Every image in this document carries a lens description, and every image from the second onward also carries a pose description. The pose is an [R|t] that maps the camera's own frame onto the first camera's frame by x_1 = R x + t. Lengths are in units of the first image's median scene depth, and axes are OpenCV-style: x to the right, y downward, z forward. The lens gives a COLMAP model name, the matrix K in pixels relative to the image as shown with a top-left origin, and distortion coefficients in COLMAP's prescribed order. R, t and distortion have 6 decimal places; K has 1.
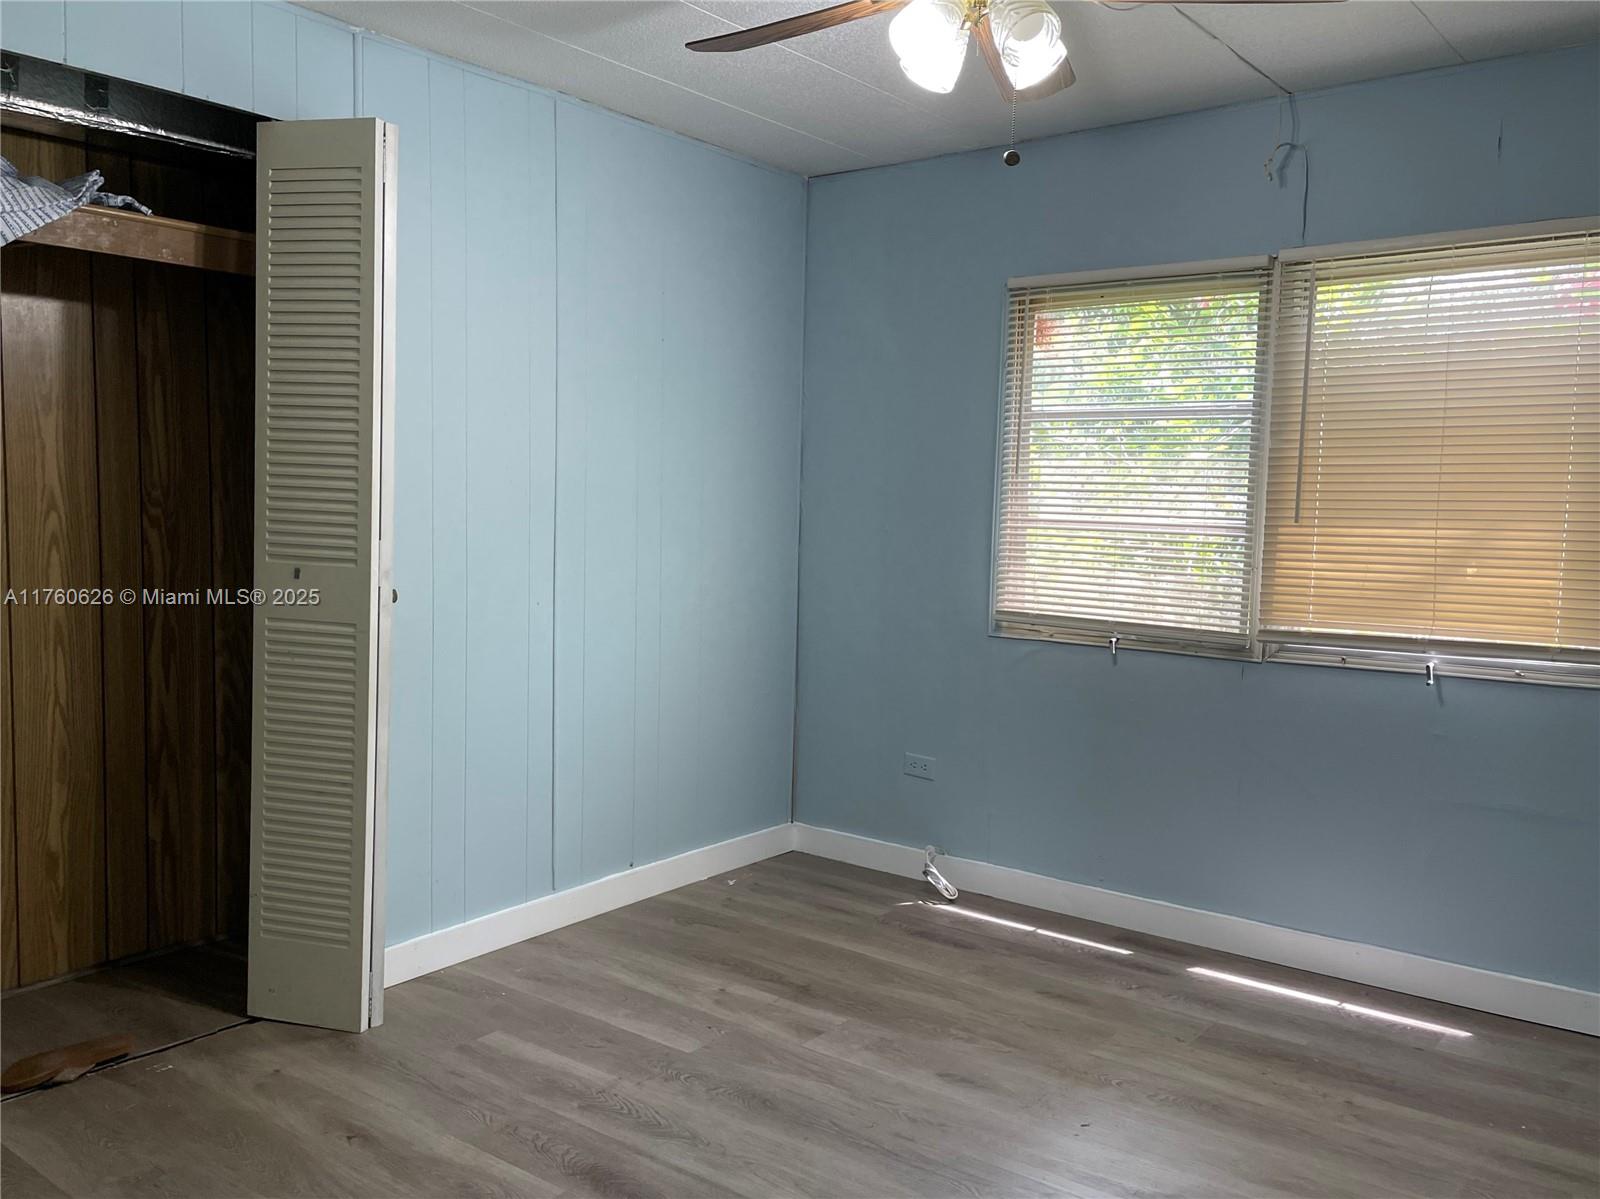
lens RADIAL K [[1204.2, 0, 804.2], [0, 1204.2, 600.3], [0, 0, 1]] dist [0.091644, -0.119996]
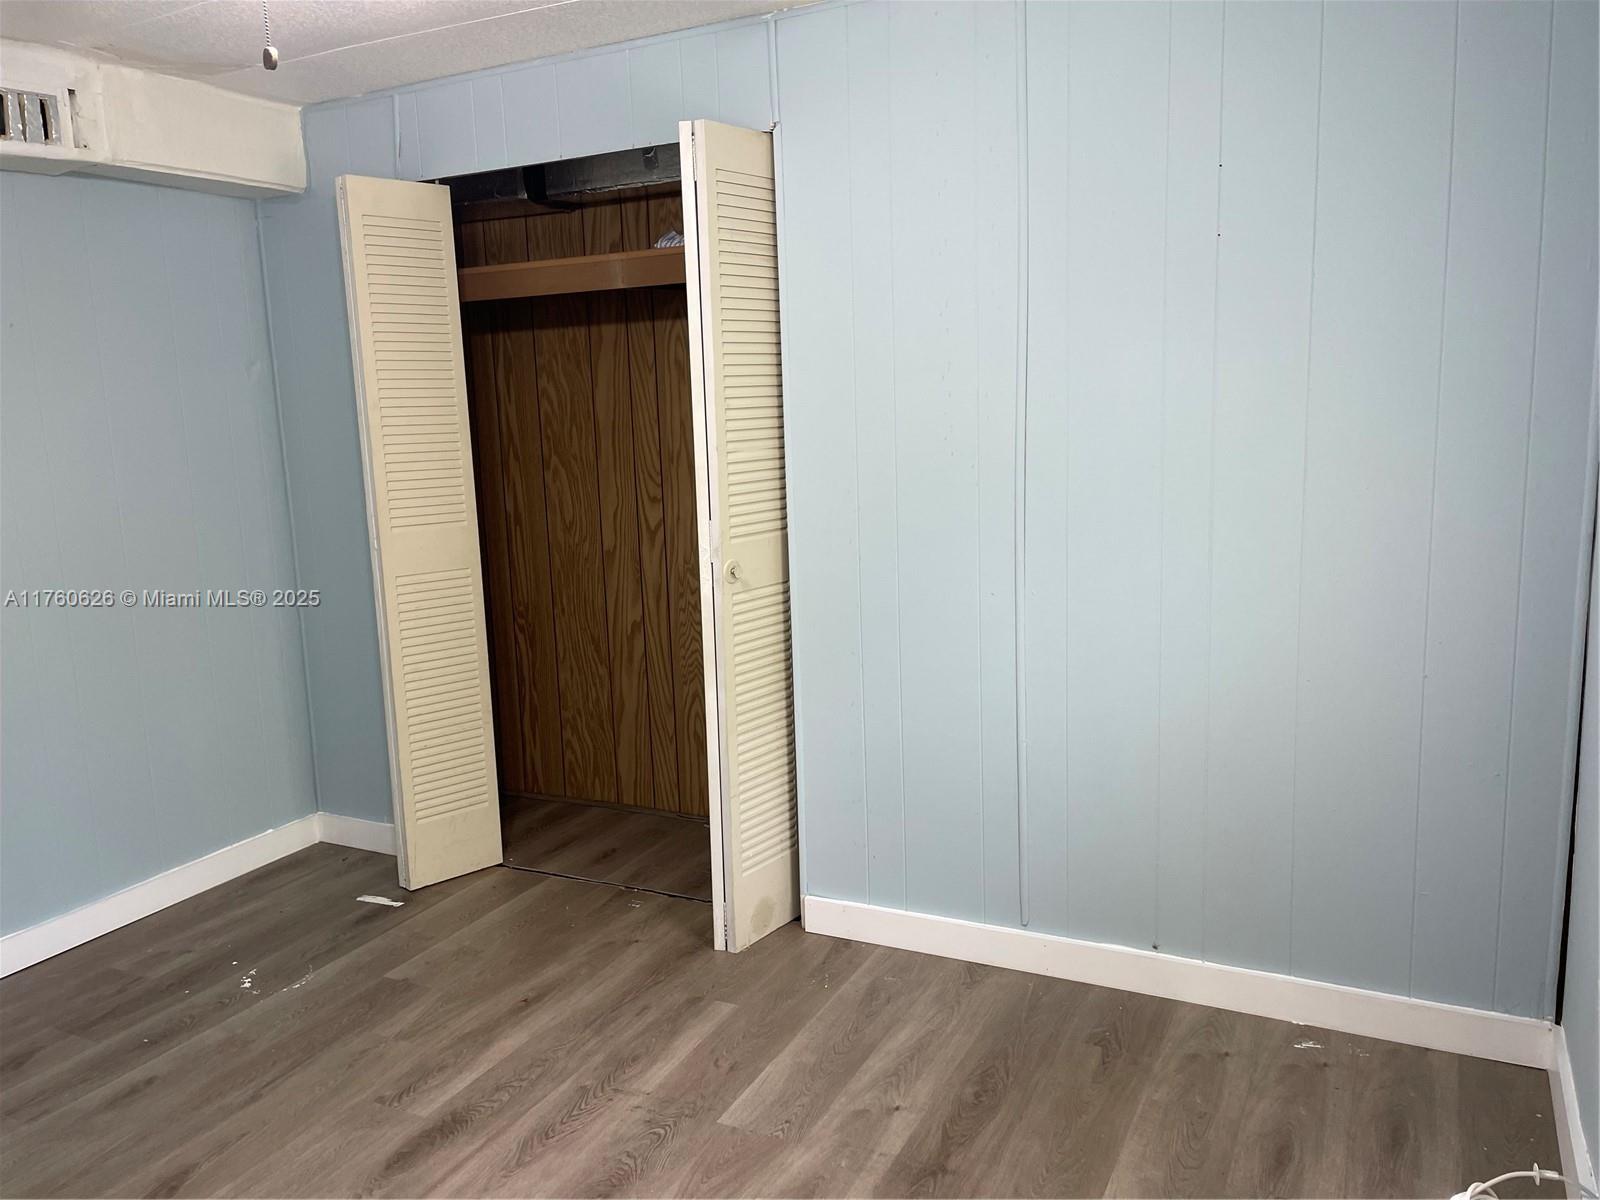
lens RADIAL K [[1204.2, 0, 807.2], [0, 1204.2, 593.4], [0, 0, 1]] dist [0.091644, -0.119996]
pose [[0.205346, 0.130943, -0.969890, 0.678547], [-0.033347, 0.991370, 0.126783, -0.116762], [0.978121, 0.006308, 0.207940, 0.811801]]
